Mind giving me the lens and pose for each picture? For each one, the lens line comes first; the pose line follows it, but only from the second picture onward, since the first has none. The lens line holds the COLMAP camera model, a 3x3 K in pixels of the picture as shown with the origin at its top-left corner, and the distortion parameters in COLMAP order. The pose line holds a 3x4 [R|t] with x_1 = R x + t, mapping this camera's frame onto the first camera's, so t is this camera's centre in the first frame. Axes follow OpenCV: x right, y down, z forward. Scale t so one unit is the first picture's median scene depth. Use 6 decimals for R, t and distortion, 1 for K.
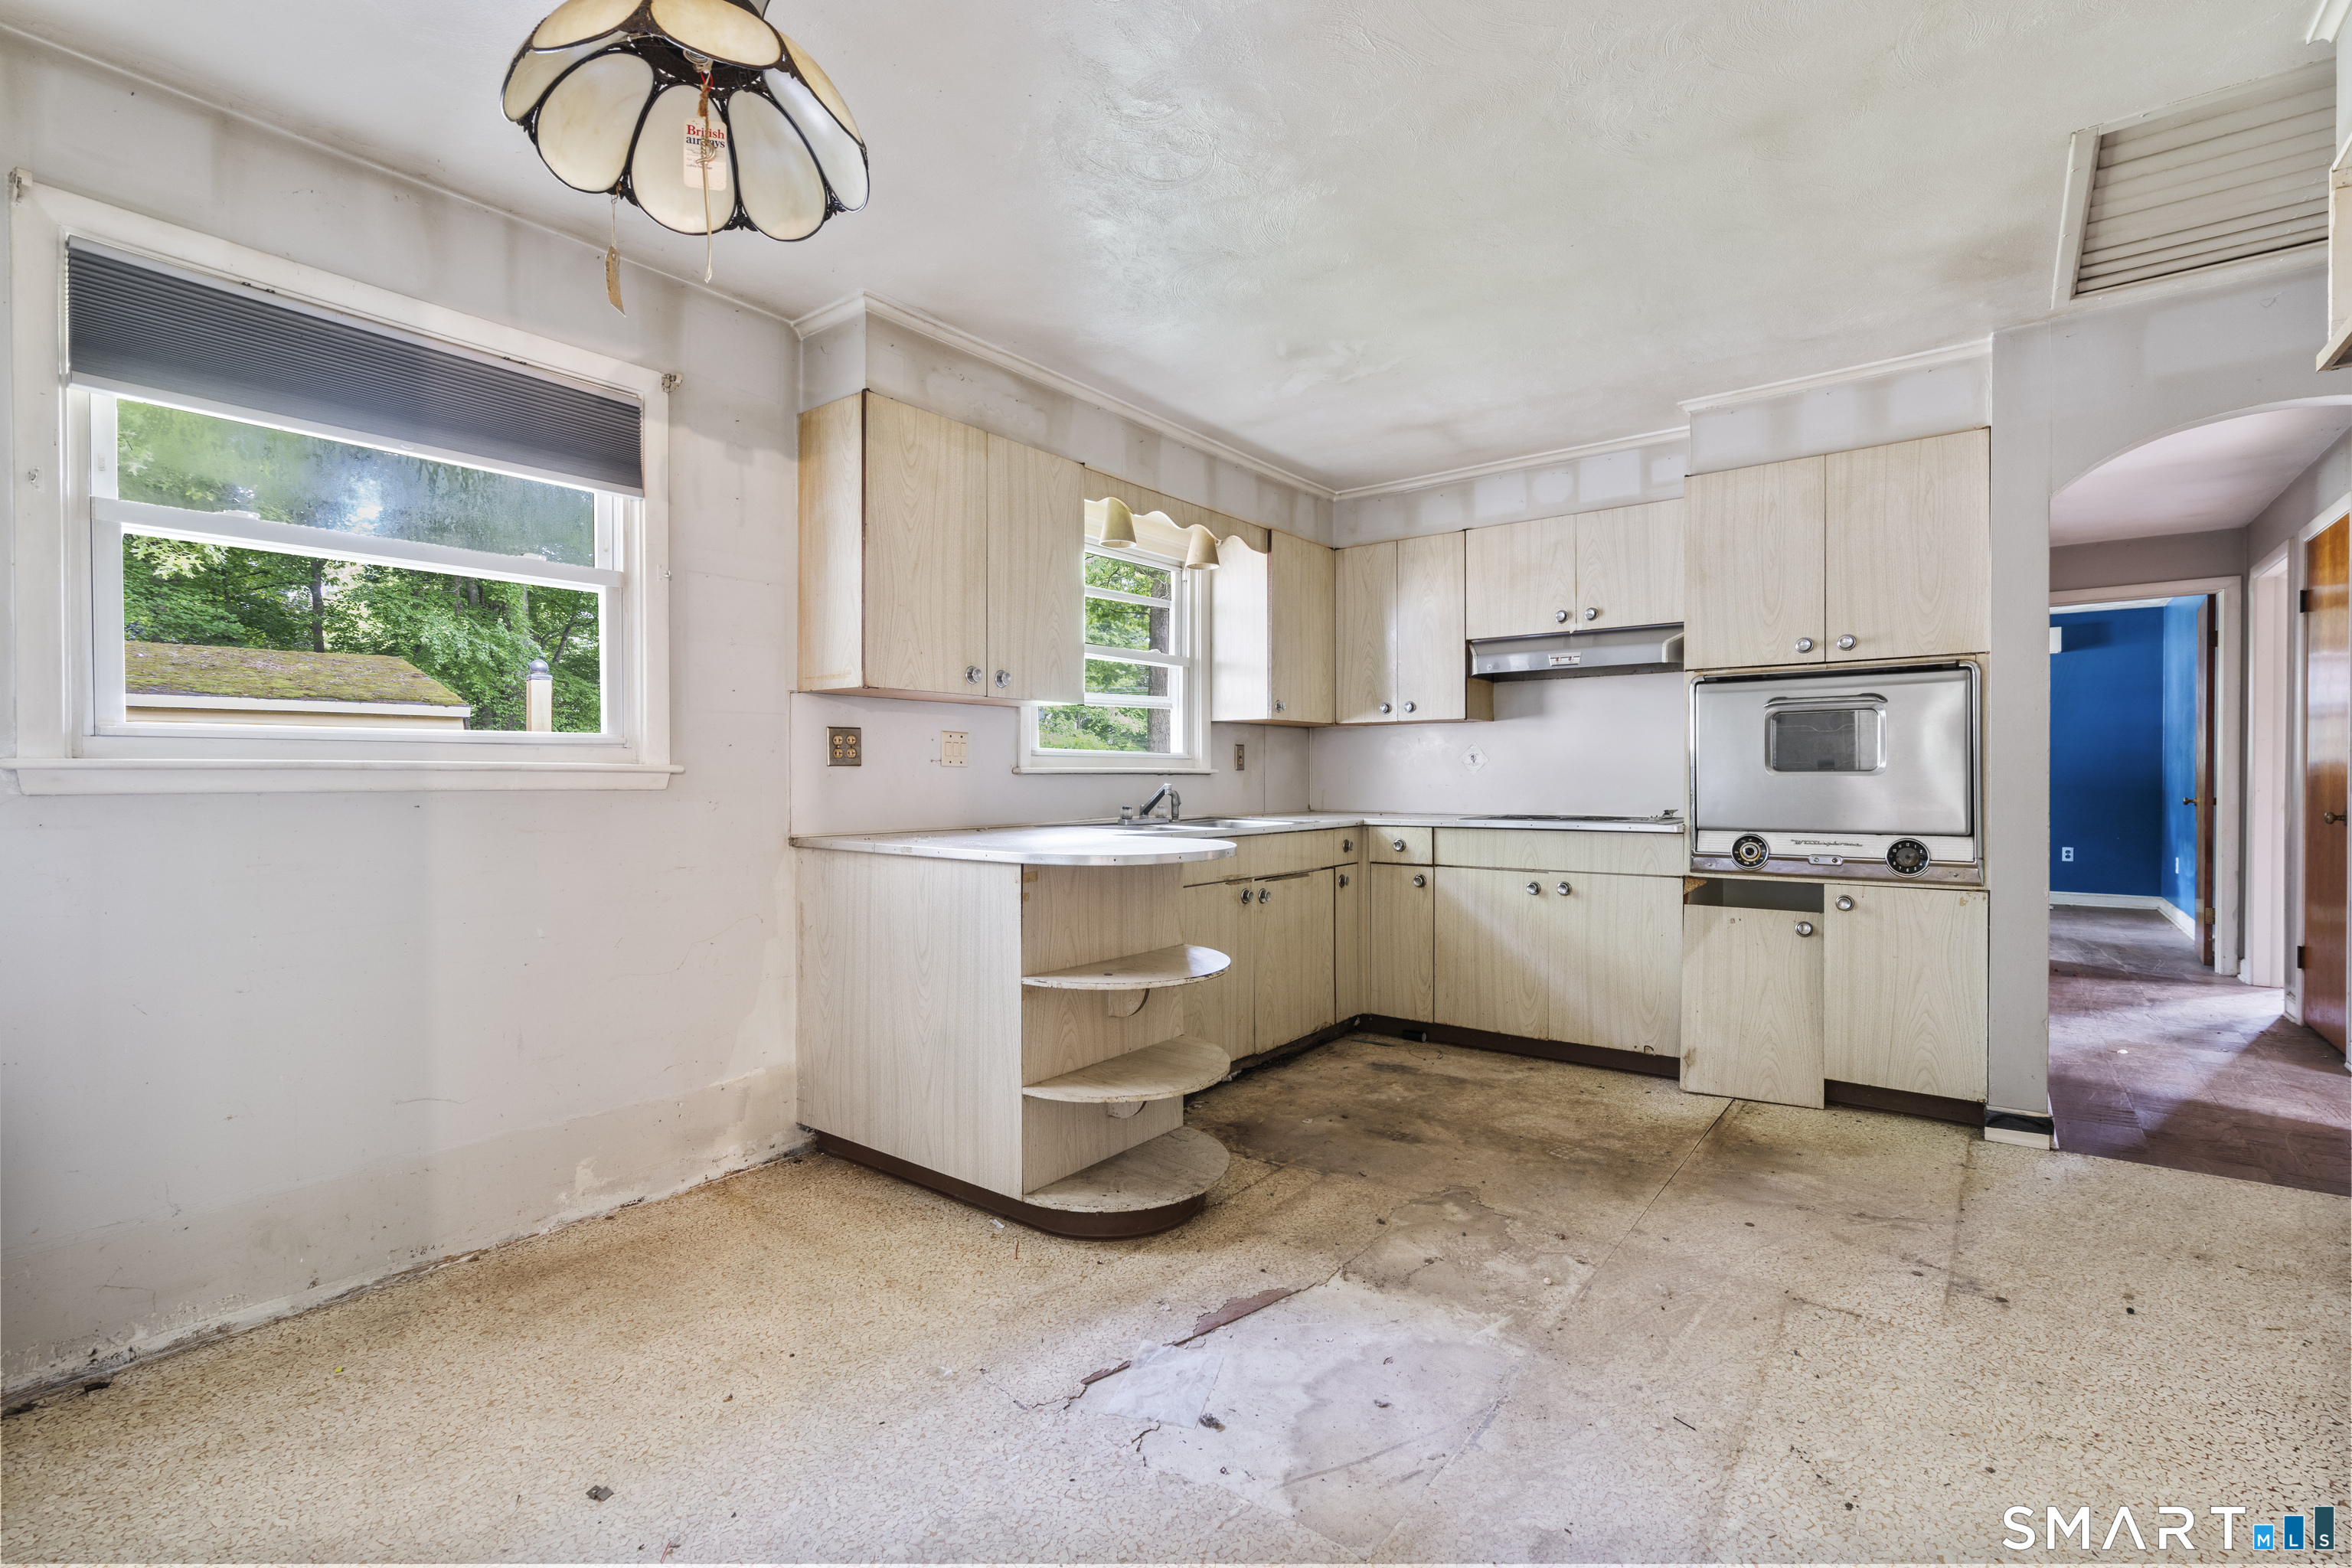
lens RADIAL K [[1058.0, 0, 1185.1], [0, 1058.0, 781.1], [0, 0, 1]] dist [-0.007572, 0.004817]
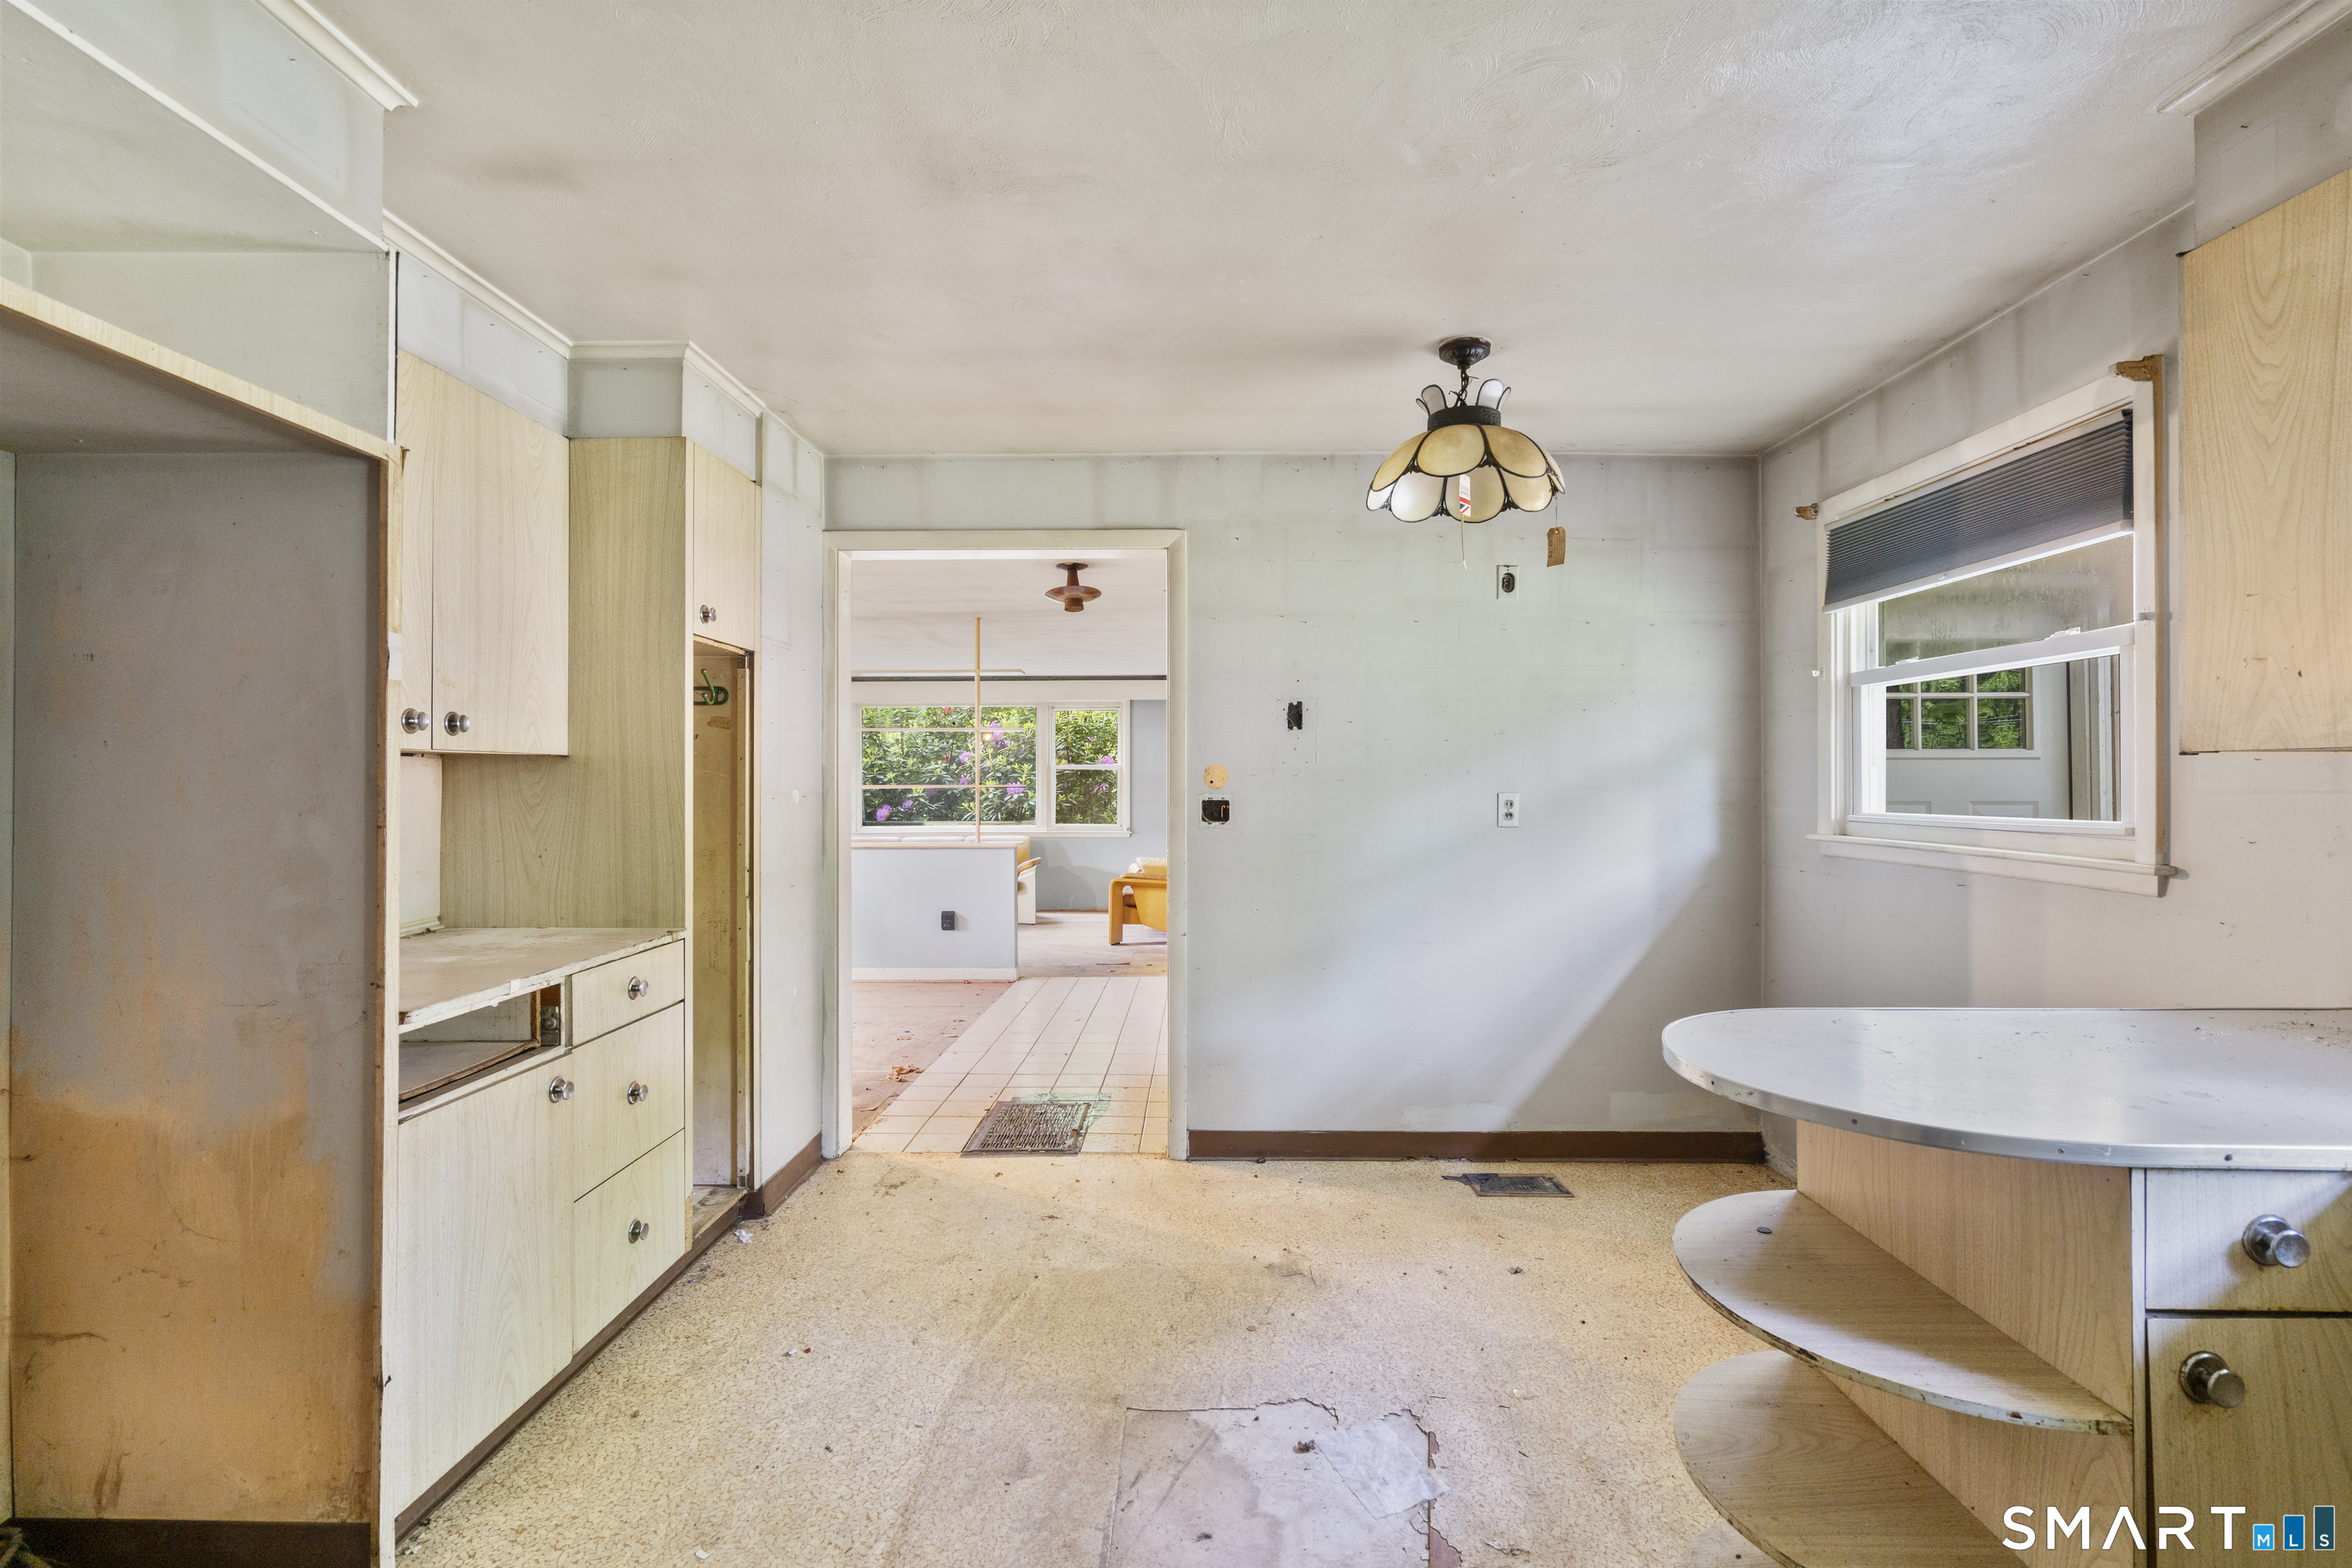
lens RADIAL K [[1057.8, 0, 1184.8], [0, 1057.8, 786.0], [0, 0, 1]] dist [-0.008801, 0.005070]
pose [[-0.801736, 0.003782, -0.597667, 0.423943], [-0.002599, 0.999948, 0.009815, -0.062819], [0.597673, 0.009422, -0.801685, 0.957133]]
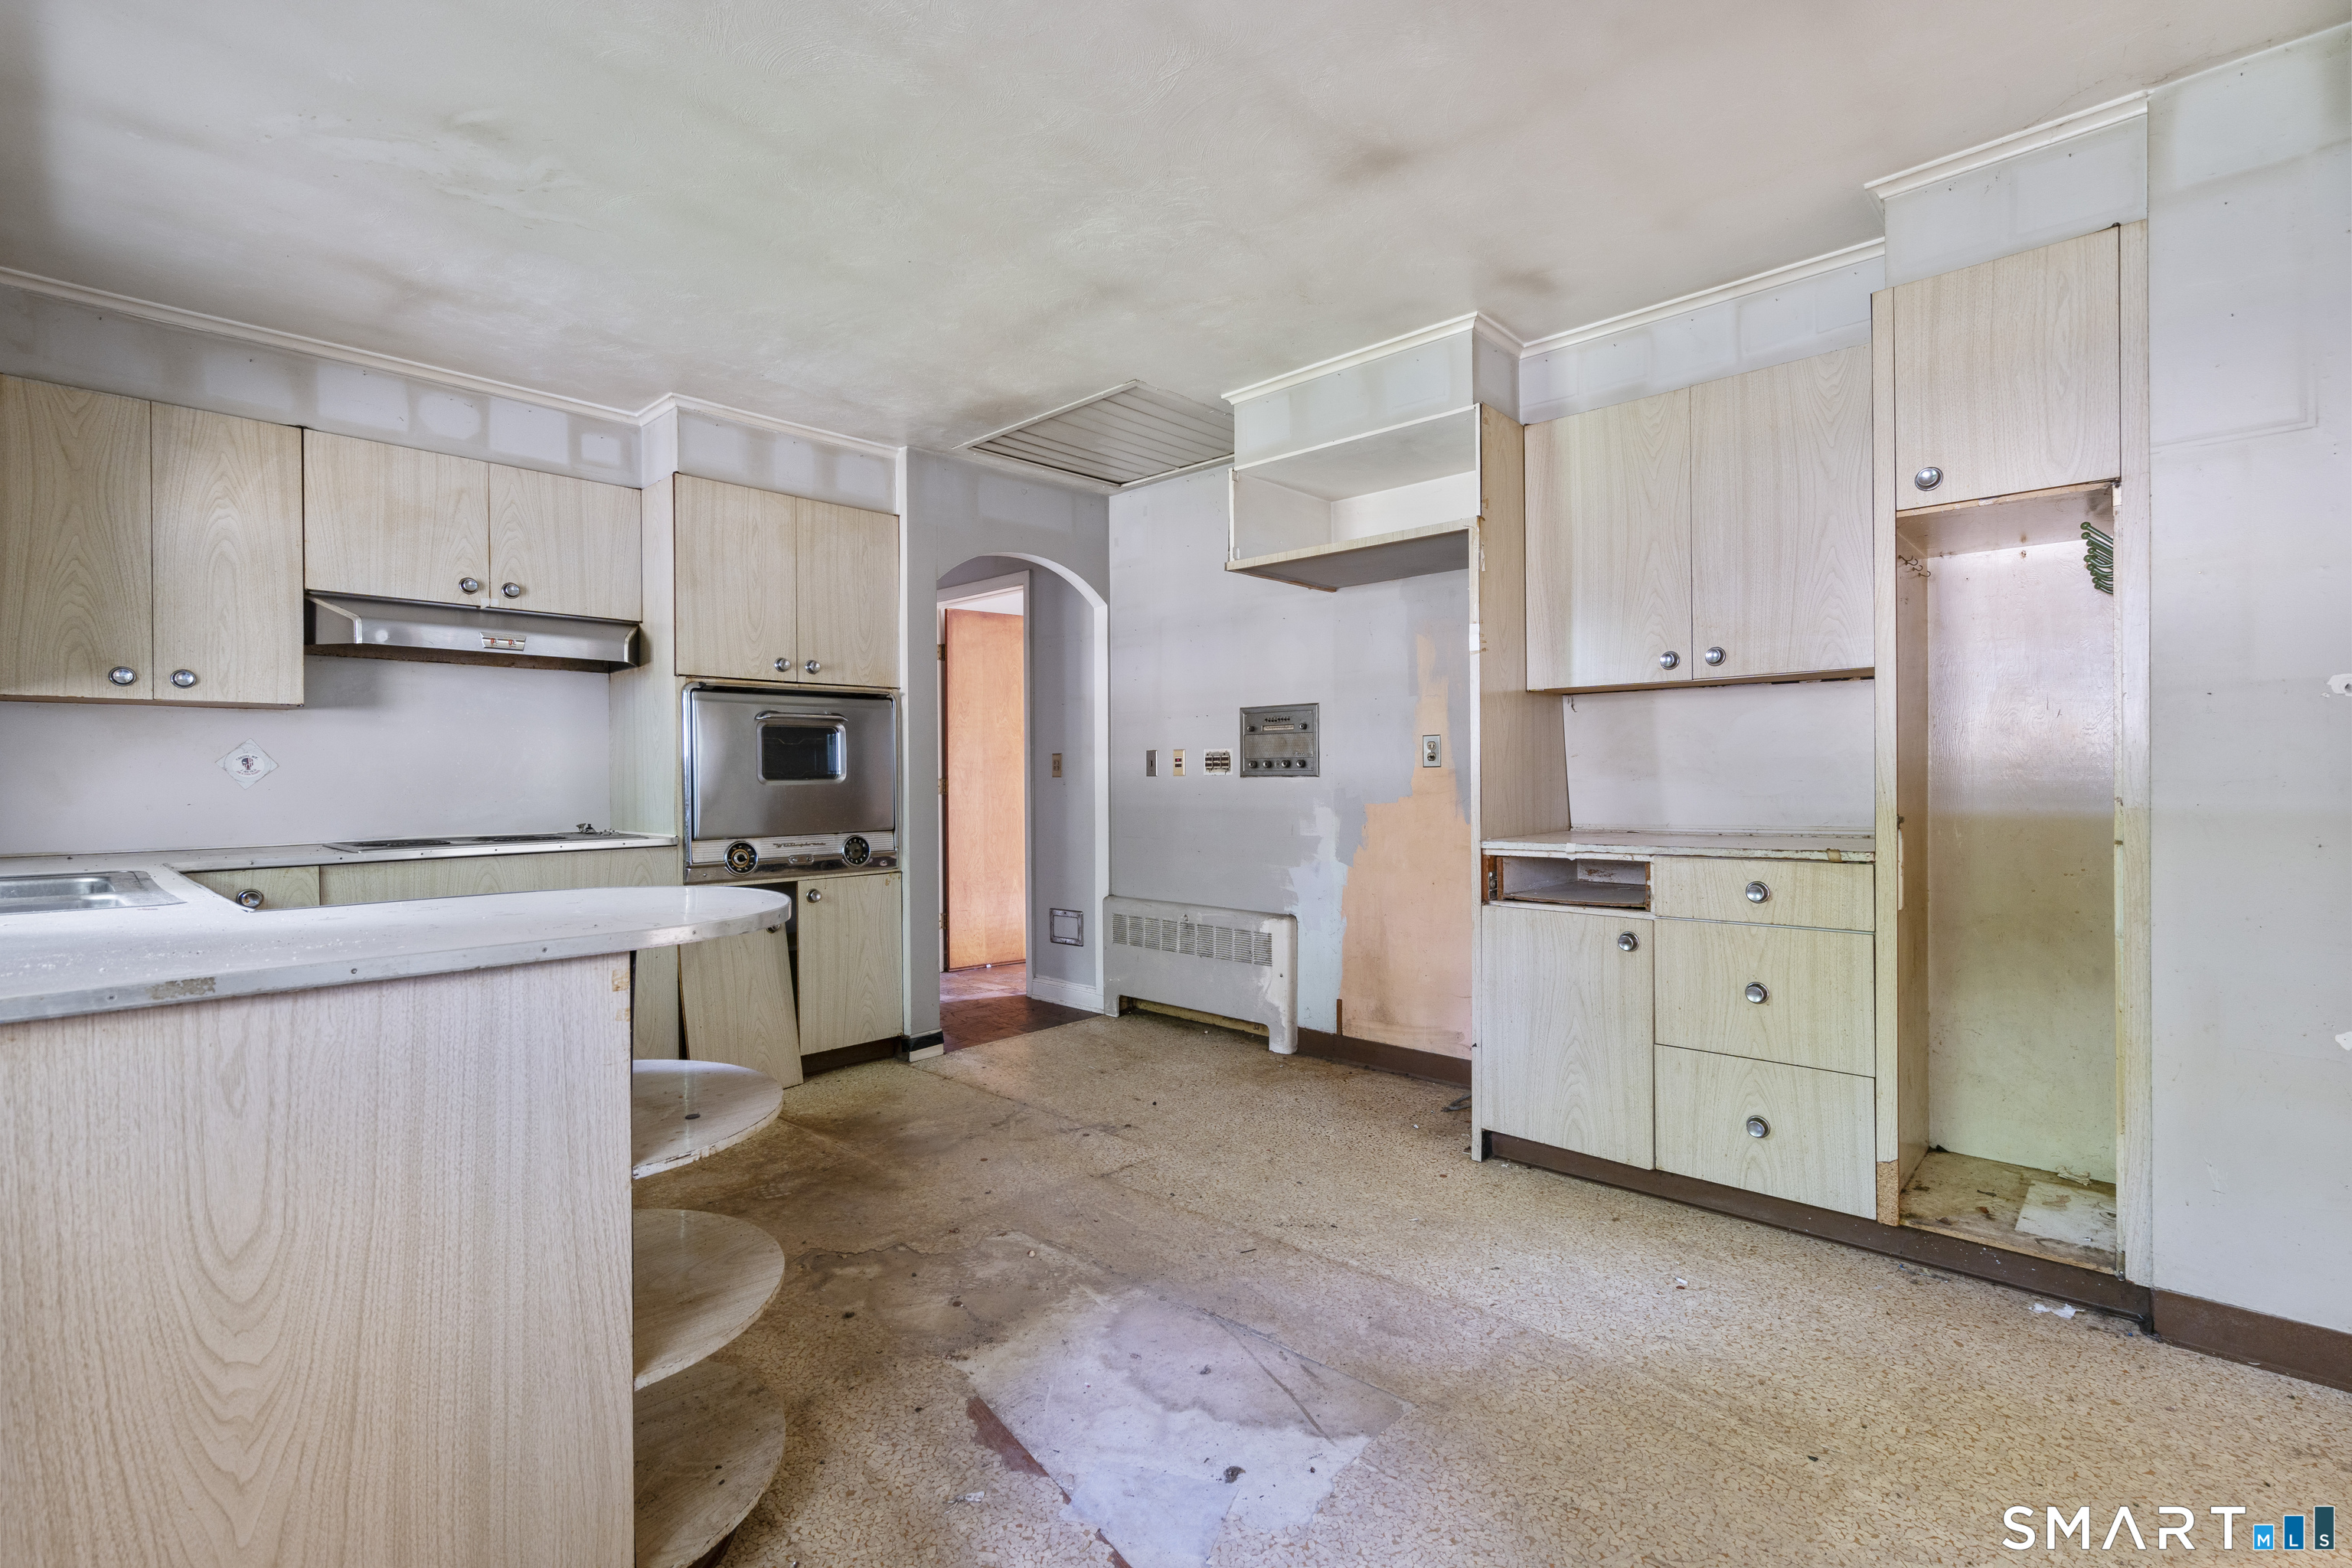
lens RADIAL K [[1058.0, 0, 1185.1], [0, 1058.0, 781.1], [0, 0, 1]] dist [-0.007572, 0.004817]
pose [[0.096530, -0.000569, 0.995330, -0.472706], [0.014829, 0.999890, -0.000867, -0.001245], [-0.995220, 0.014843, 0.096527, 0.492550]]
